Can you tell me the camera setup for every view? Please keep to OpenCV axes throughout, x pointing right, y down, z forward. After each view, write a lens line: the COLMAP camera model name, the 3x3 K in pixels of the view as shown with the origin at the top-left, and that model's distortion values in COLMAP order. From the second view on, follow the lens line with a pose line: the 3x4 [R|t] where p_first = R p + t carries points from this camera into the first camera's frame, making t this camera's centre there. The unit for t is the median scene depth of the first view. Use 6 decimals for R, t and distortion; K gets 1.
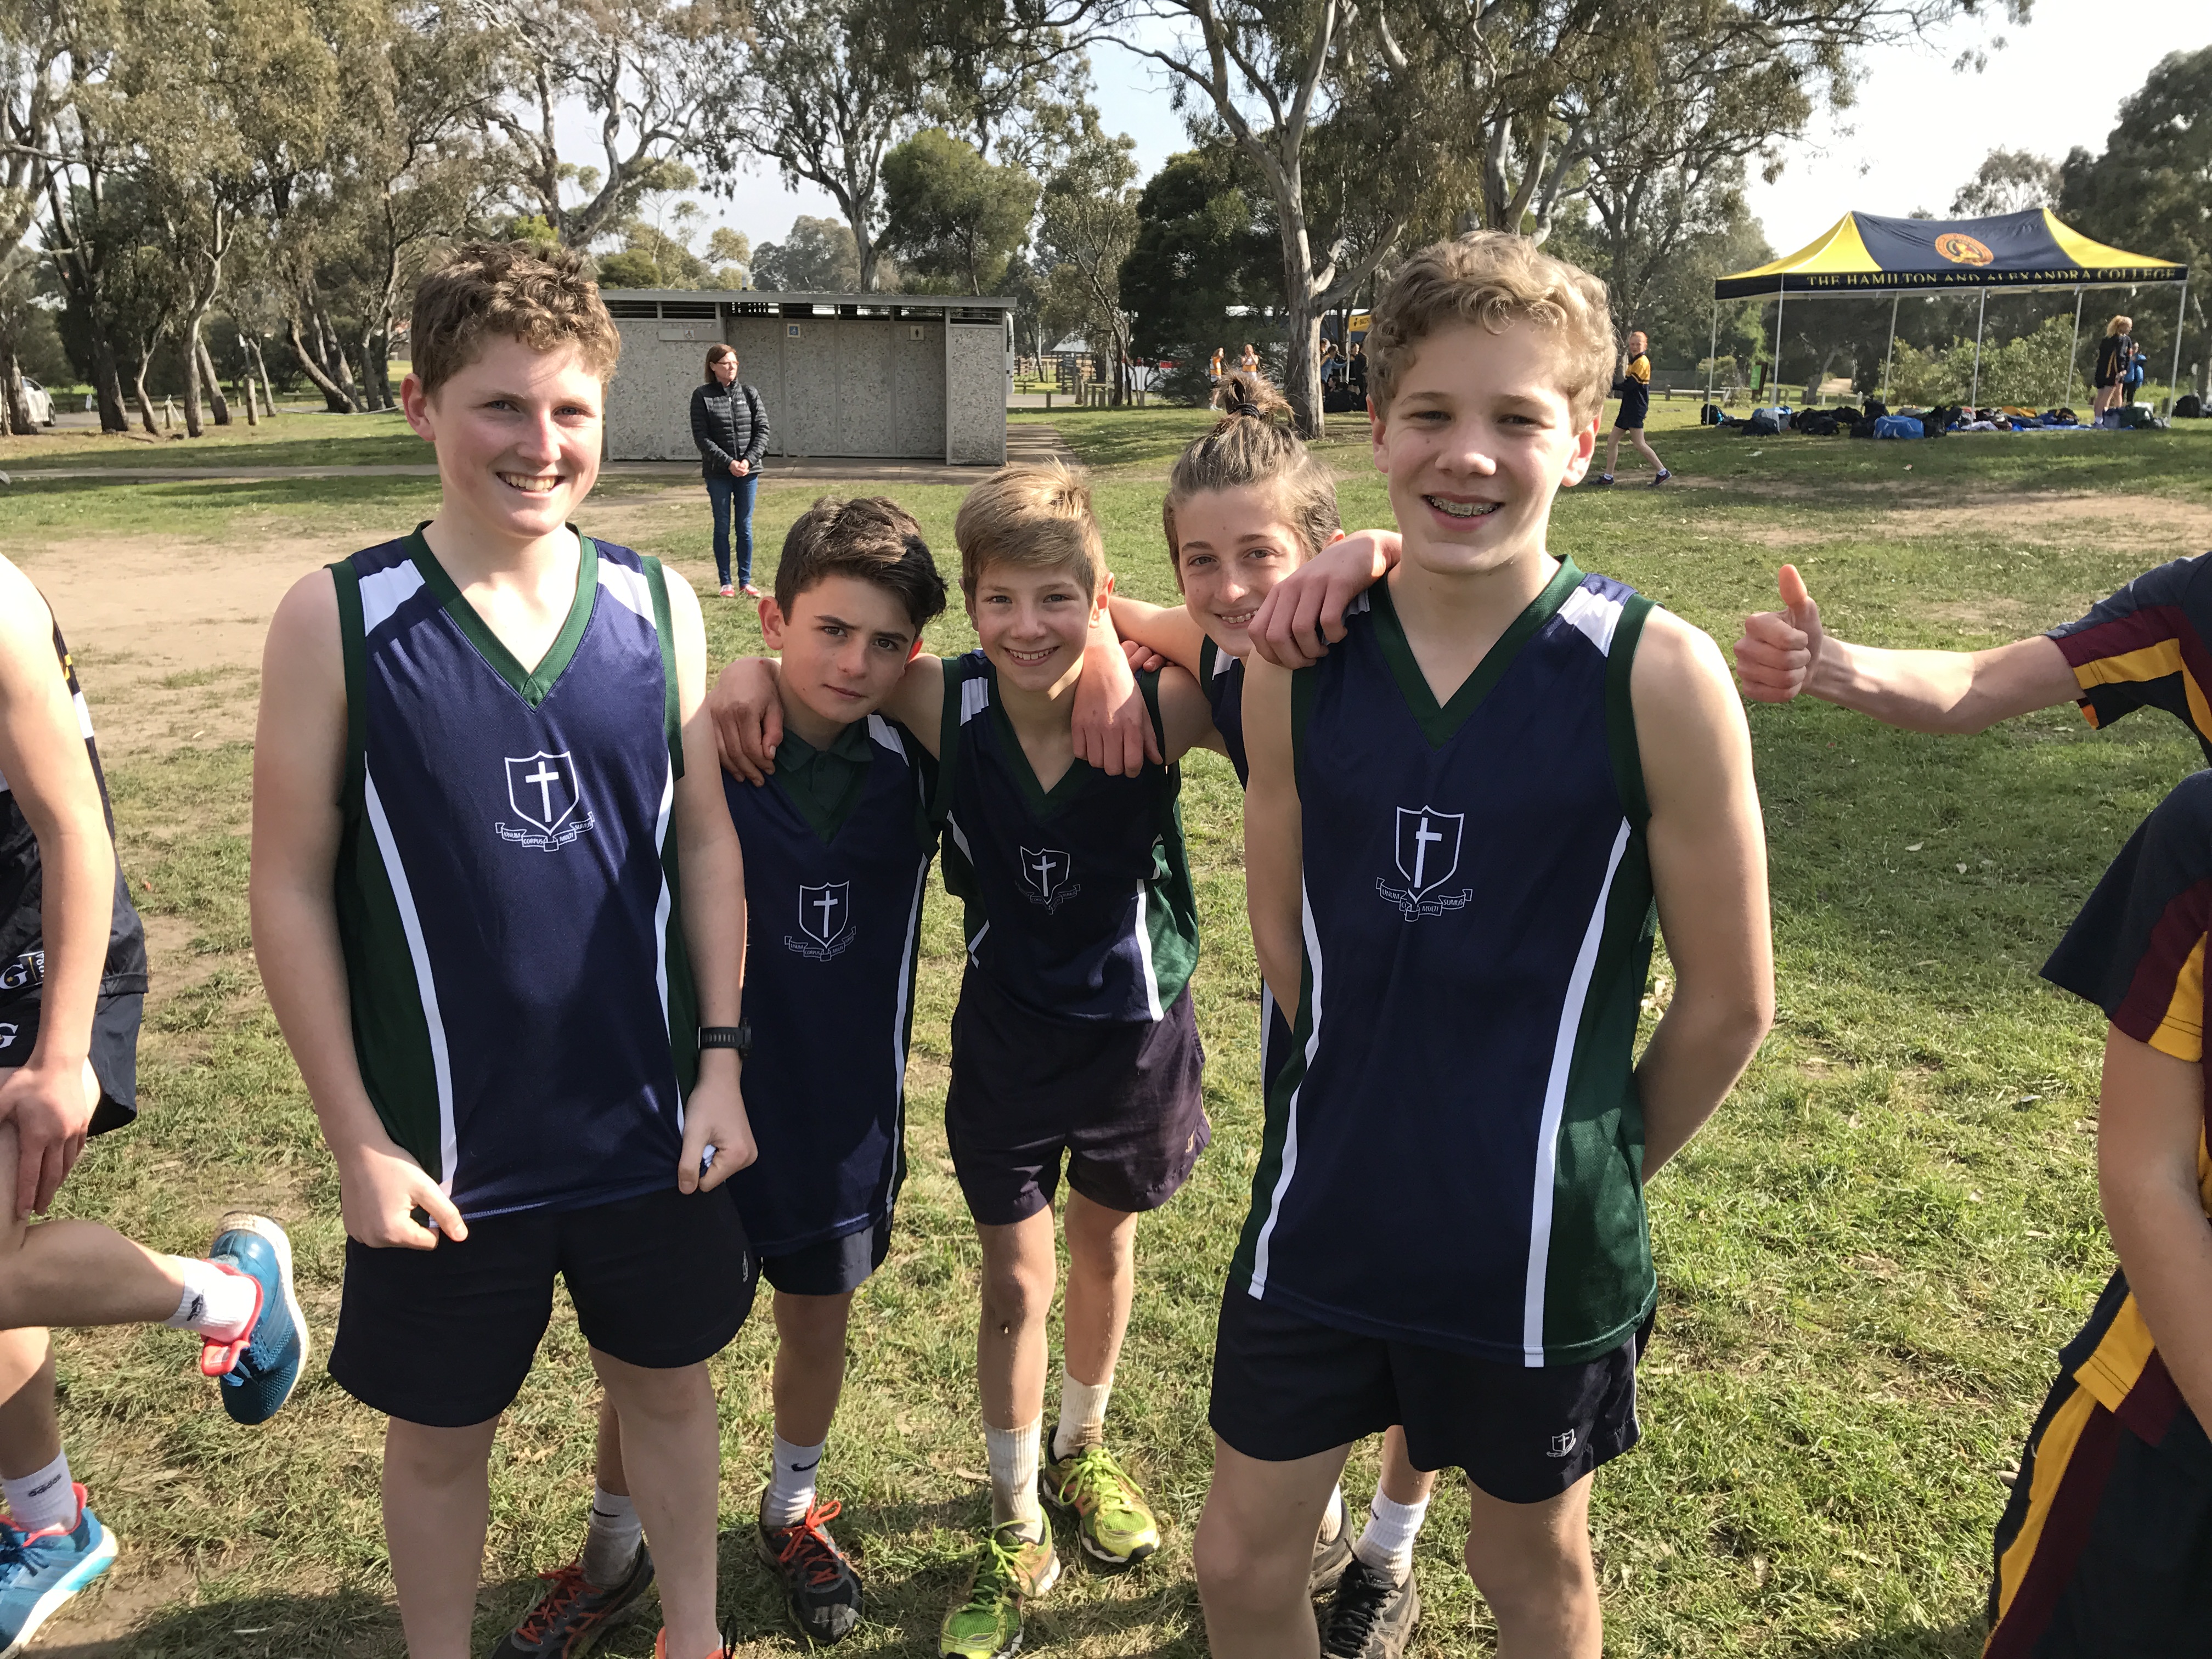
lens RADIAL K [[1819.9, 0, 1081.9], [0, 1819.9, 809.9], [0, 0, 1]] dist [0.011139, -0.000226]
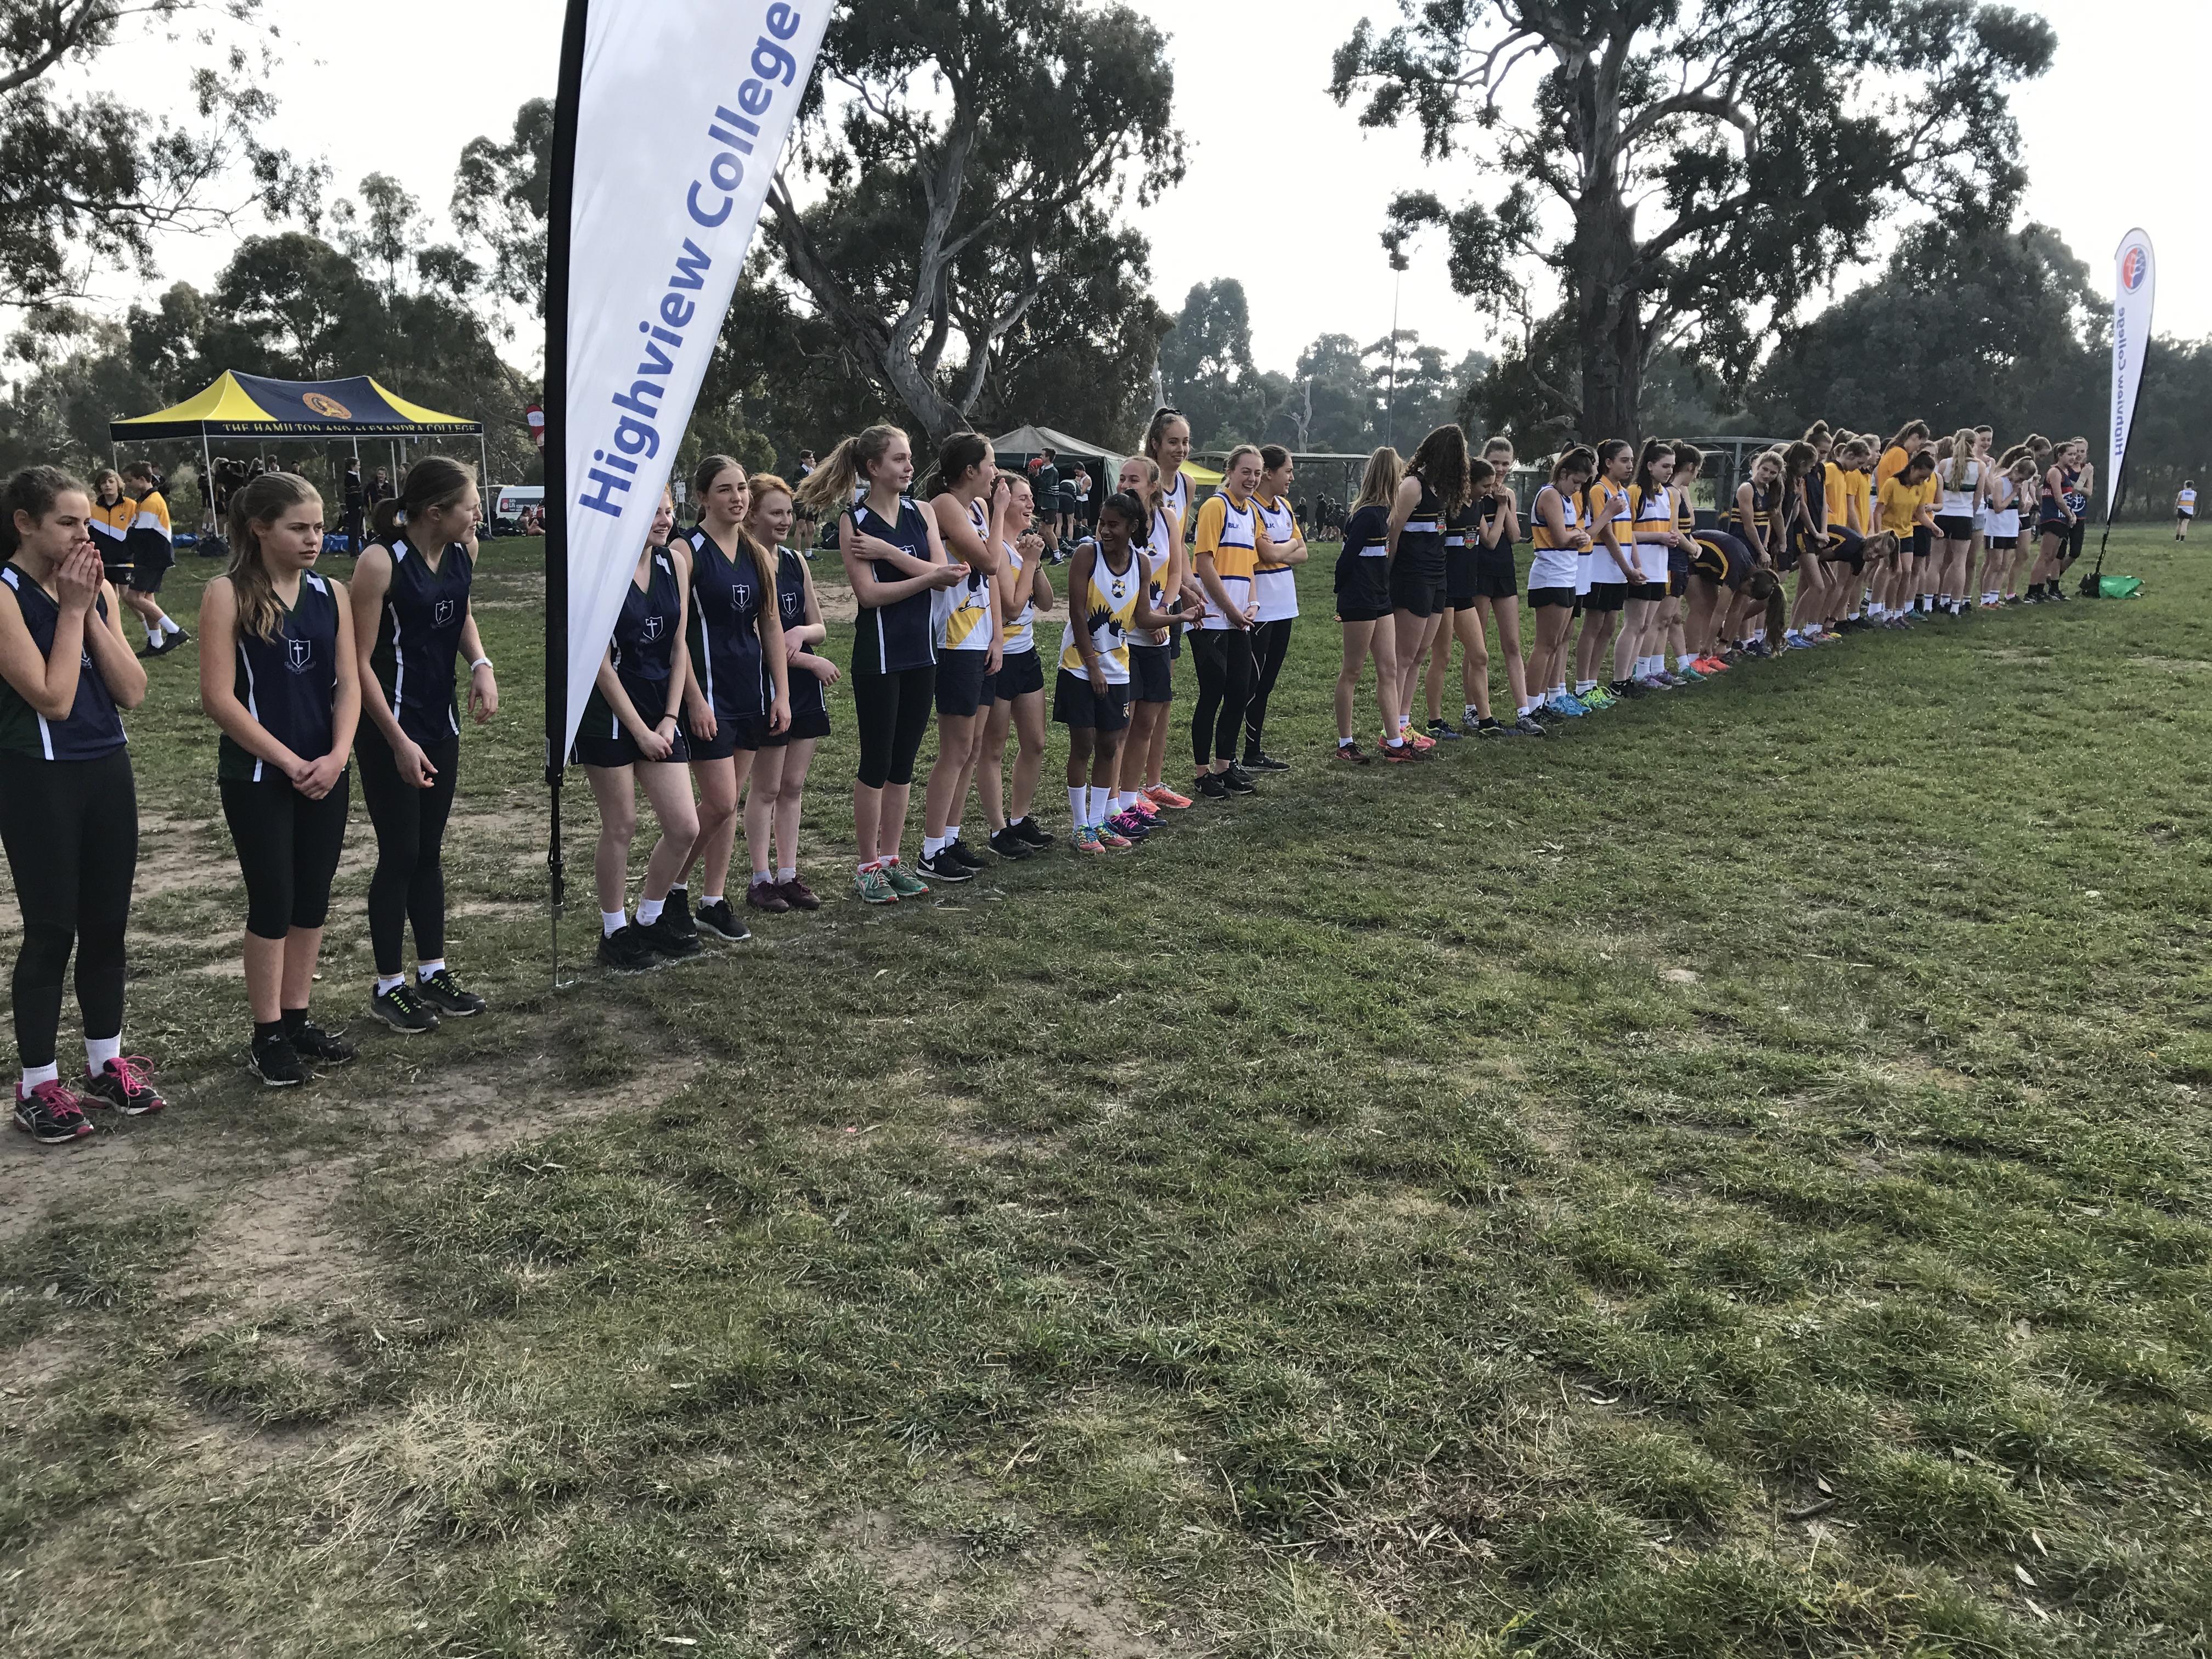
lens RADIAL K [[1802.8, 0, 1072.8], [0, 1802.8, 821.7], [0, 0, 1]] dist [0.002730, 0.014544]
pose [[0.548486, -0.159757, 0.820756, -0.119473], [0.213375, 0.975822, 0.047348, 0.010377], [-0.808477, 0.149160, 0.569313, -0.035258]]
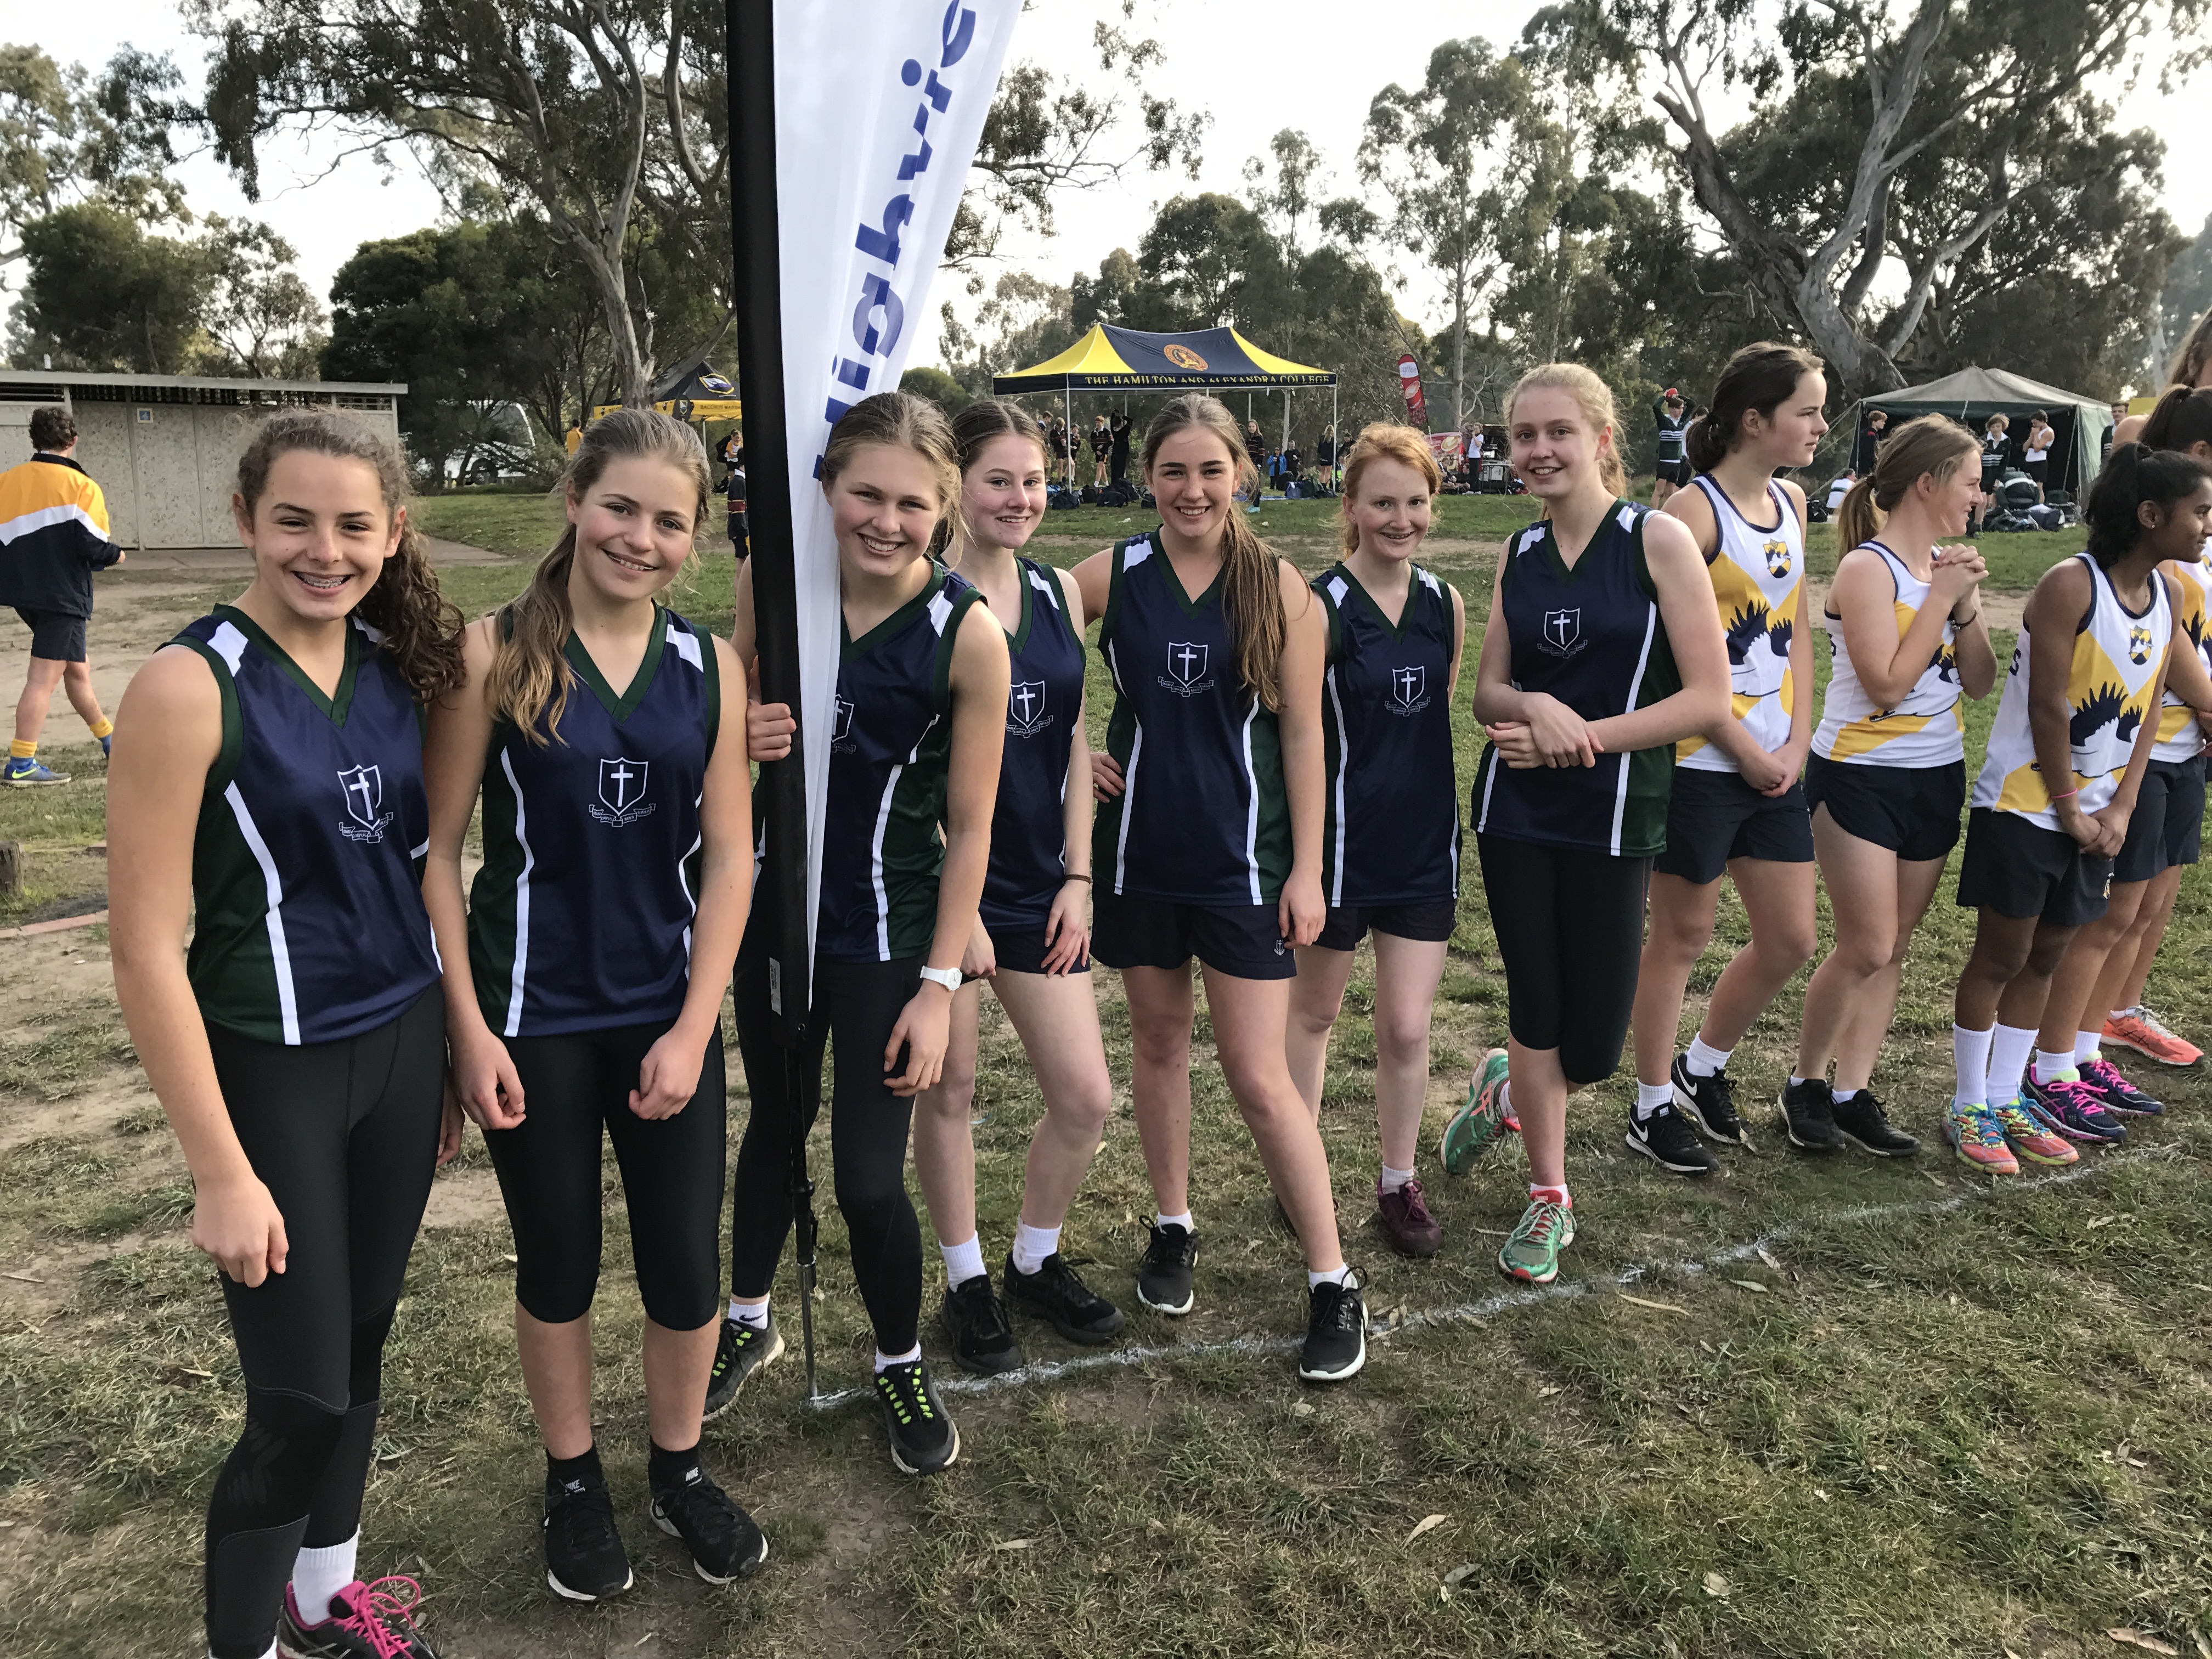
lens RADIAL K [[1813.3, 0, 1095.7], [0, 1813.3, 815.5], [0, 0, 1]] dist [0.003999, 0.015489]
pose [[0.865475, -0.103770, 0.490086, -0.081645], [0.125687, 0.991998, -0.011914, 0.004345], [-0.484928, 0.071908, 0.871593, -0.011306]]
